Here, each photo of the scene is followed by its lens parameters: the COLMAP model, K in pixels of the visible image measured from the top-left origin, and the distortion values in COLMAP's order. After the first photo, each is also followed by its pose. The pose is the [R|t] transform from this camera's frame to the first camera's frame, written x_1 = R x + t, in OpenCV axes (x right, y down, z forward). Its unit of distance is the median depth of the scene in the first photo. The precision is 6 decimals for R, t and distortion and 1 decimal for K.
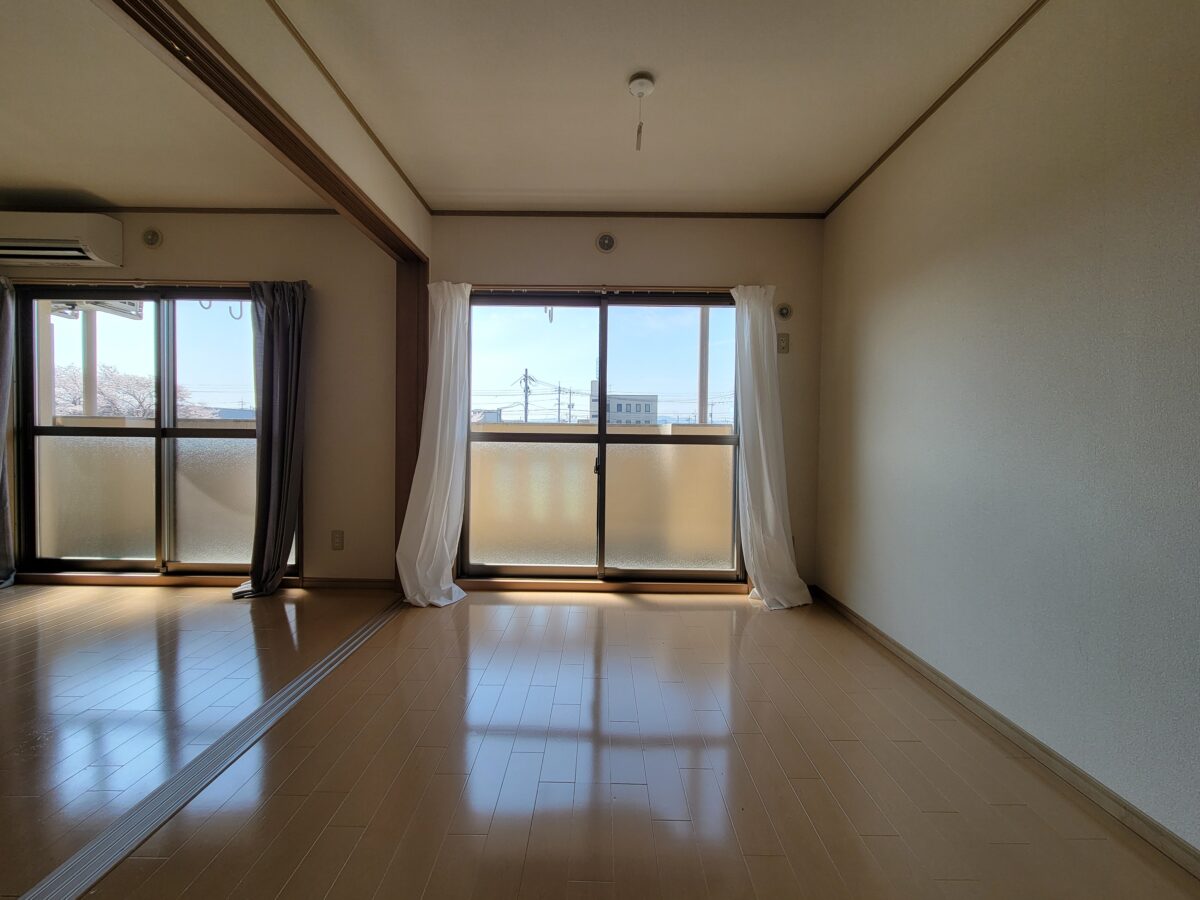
lens RADIAL K [[487.7, 0, 597.3], [0, 487.7, 446.3], [0, 0, 1]] dist [0.010249, -0.005277]
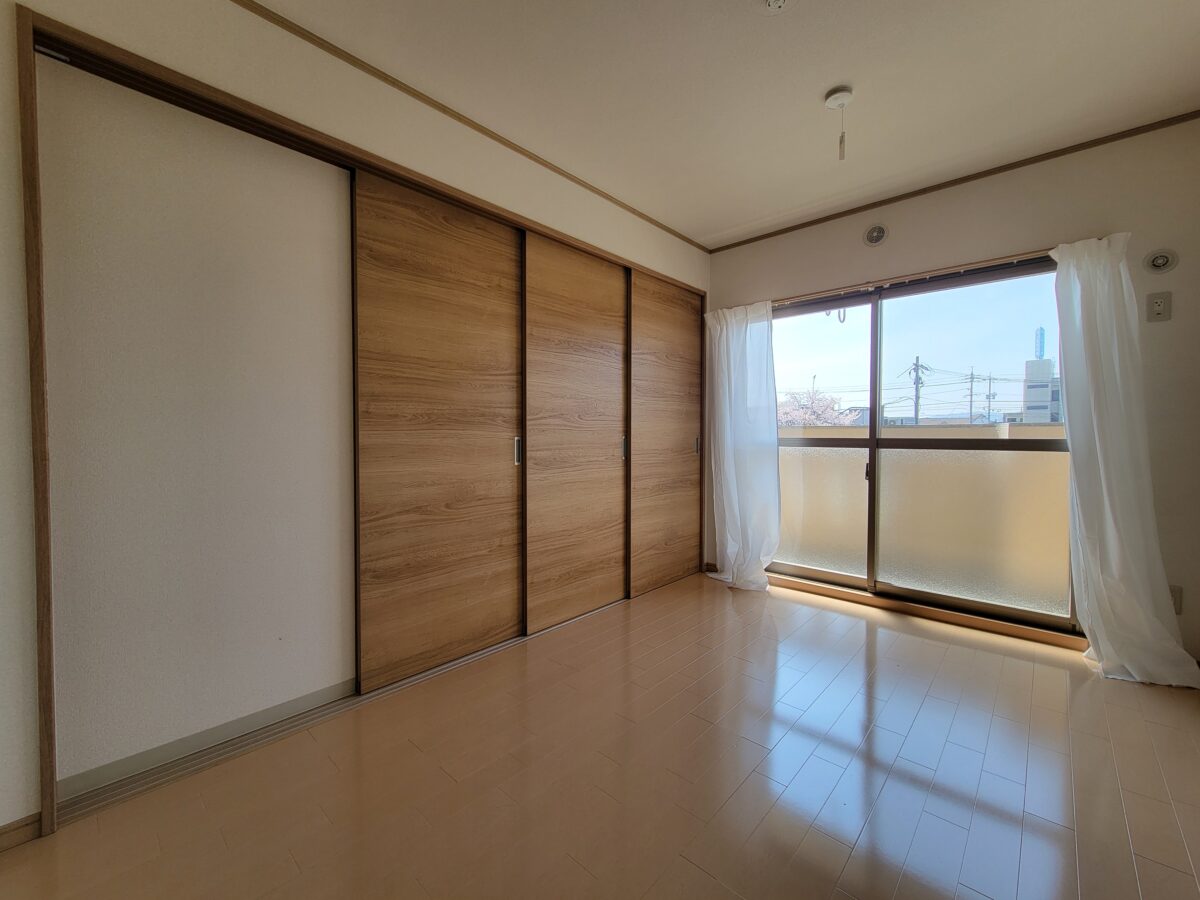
lens RADIAL K [[488.9, 0, 599.7], [0, 488.9, 446.7], [0, 0, 1]] dist [-0.000708, 0.000359]
pose [[0.738806, 0.006356, -0.673888, 0.254604], [-0.005981, 0.999978, 0.002874, -0.008614], [0.673892, 0.001907, 0.738828, -0.050956]]
